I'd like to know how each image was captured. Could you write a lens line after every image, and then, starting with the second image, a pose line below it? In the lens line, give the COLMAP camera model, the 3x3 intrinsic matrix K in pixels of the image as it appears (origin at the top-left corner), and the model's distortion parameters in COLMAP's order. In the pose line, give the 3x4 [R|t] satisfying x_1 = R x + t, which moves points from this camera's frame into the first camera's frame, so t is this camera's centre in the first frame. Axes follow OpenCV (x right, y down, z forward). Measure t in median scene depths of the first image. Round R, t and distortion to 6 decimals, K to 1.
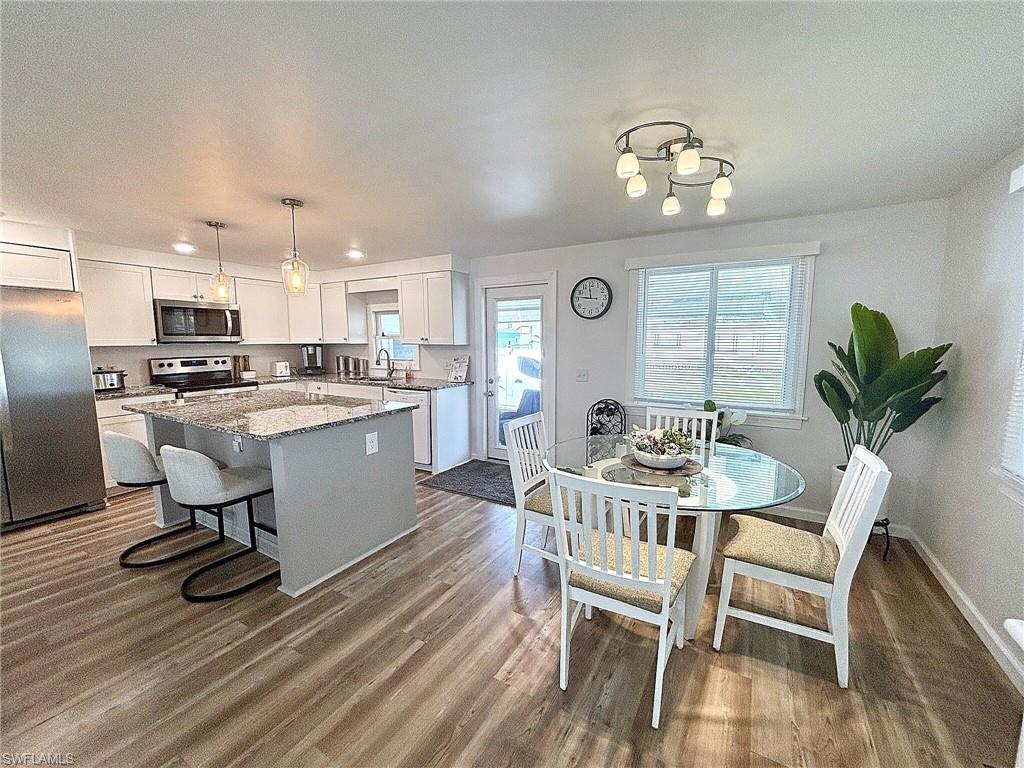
lens RADIAL K [[415.3, 0, 510.8], [0, 415.3, 380.1], [0, 0, 1]] dist [-0.006223, 0.000564]
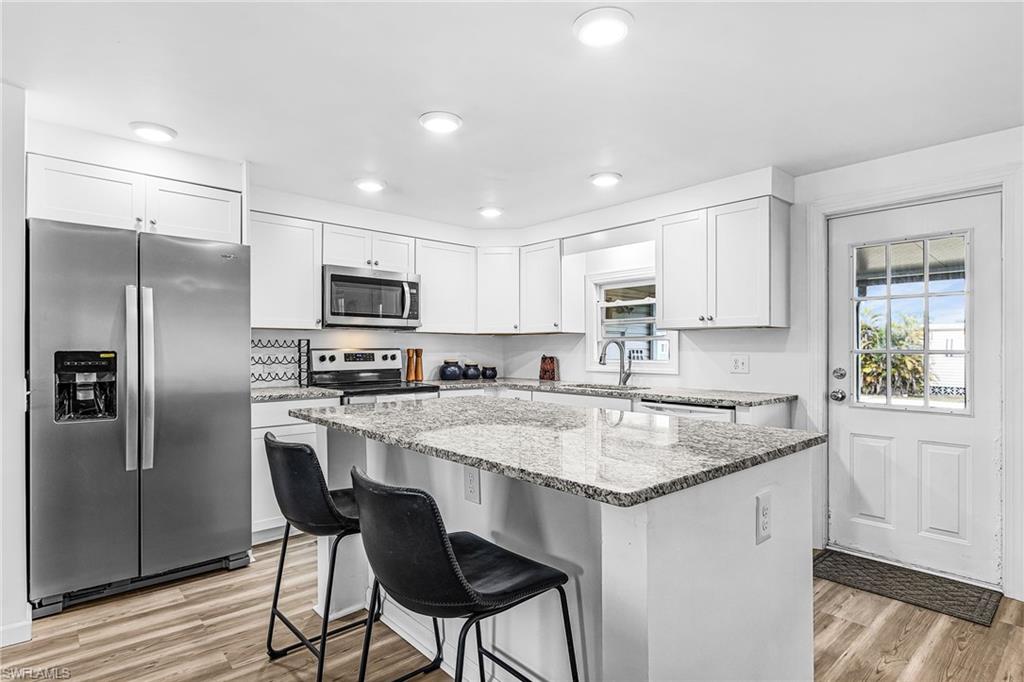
lens RADIAL K [[538.2, 0, 511.9], [0, 538.2, 346.7], [0, 0, 1]] dist [-0.006068, 0.000260]
pose [[0.951962, 0.004655, -0.306182, -0.240454], [-0.035393, 0.994856, -0.094917, 0.020939], [0.304165, 0.101194, 0.947229, 0.207962]]
